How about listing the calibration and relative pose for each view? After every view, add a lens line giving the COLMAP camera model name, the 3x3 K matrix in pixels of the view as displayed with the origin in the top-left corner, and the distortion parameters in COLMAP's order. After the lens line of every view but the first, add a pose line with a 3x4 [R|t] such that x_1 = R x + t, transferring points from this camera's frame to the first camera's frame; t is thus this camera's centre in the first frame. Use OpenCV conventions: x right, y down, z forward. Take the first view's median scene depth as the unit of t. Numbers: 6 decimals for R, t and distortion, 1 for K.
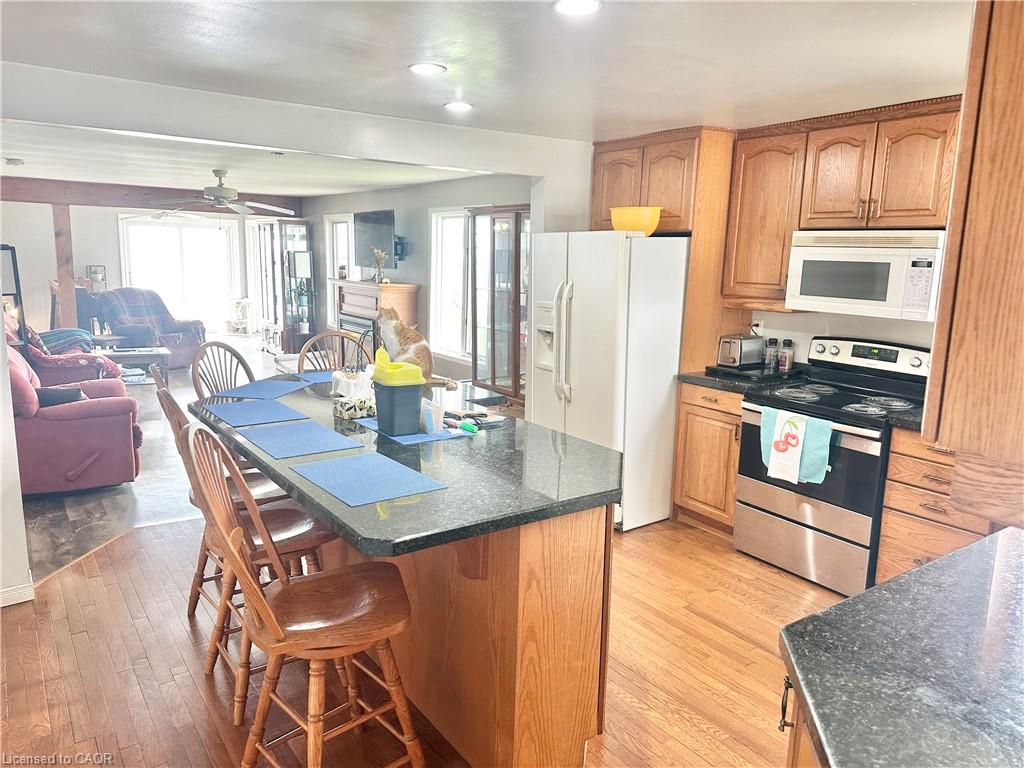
lens RADIAL K [[707.0, 0, 540.2], [0, 707.0, 385.0], [0, 0, 1]] dist [0.034293, -0.076669]
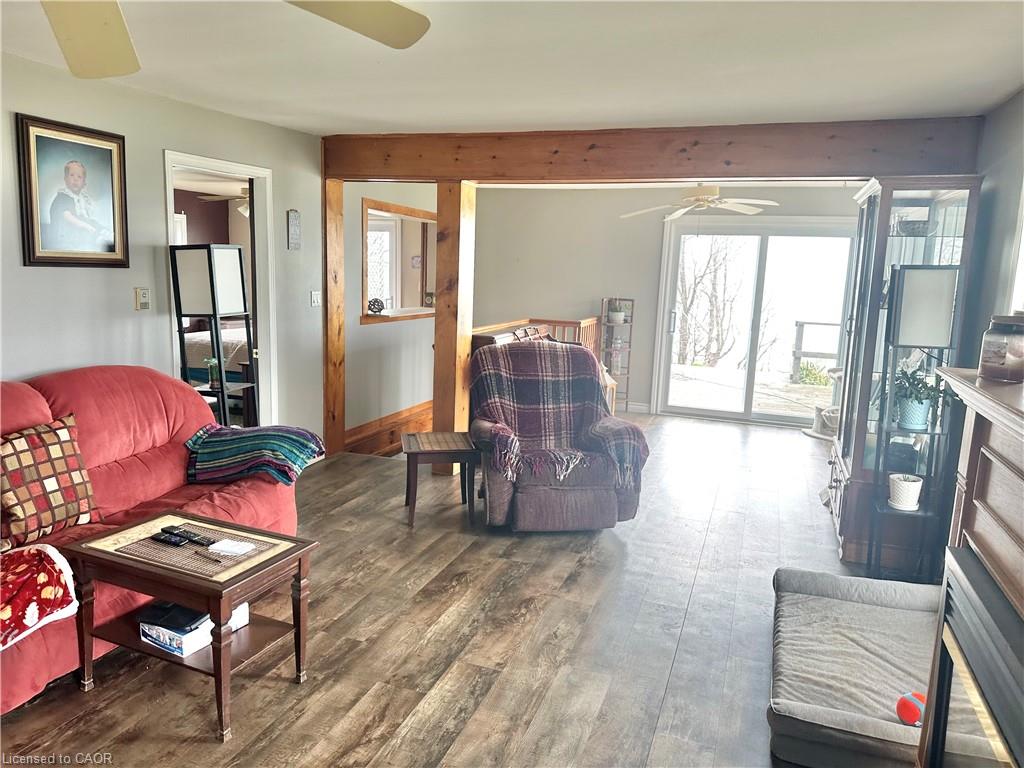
lens RADIAL K [[717.1, 0, 516.1], [0, 717.1, 389.1], [0, 0, 1]] dist [0.066232, -0.073179]
pose [[0.545932, 0.122838, -0.828776, -0.171639], [-0.166085, 0.985430, 0.036652, -0.122941], [0.821203, 0.117638, 0.558379, 0.724634]]
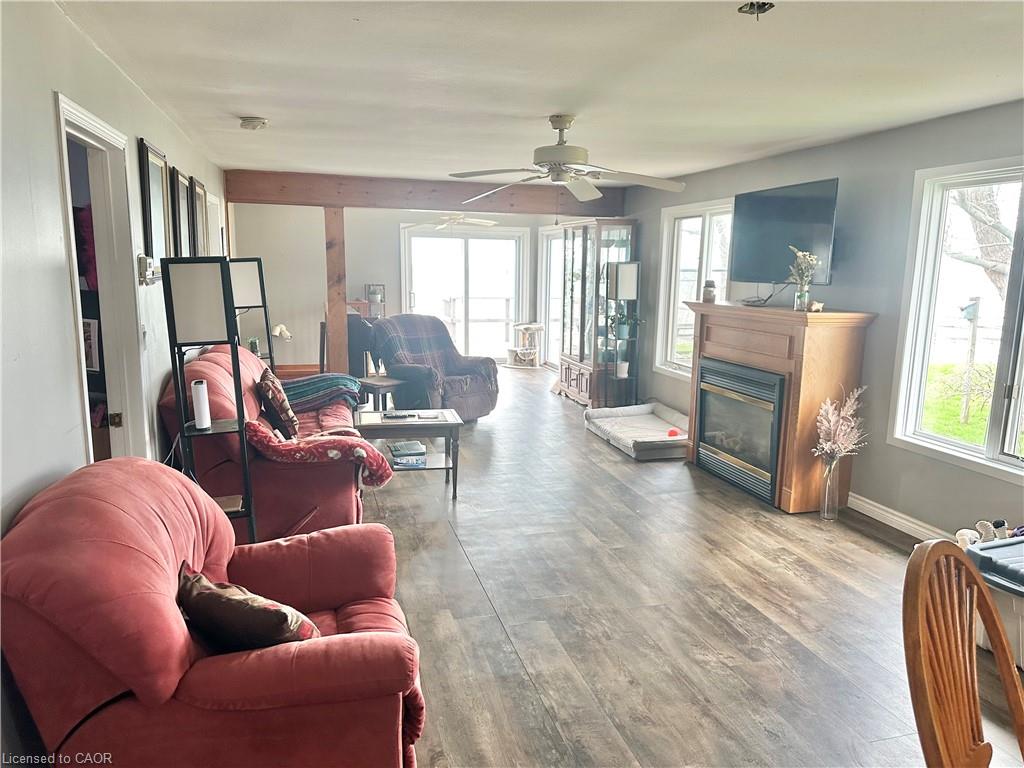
lens RADIAL K [[717.1, 0, 516.1], [0, 717.1, 389.1], [0, 0, 1]] dist [0.066232, -0.073179]
pose [[0.931124, 0.040565, -0.362440, -0.190052], [-0.045866, 0.998929, -0.006031, -0.057657], [0.361807, 0.022239, 0.931988, 0.323809]]
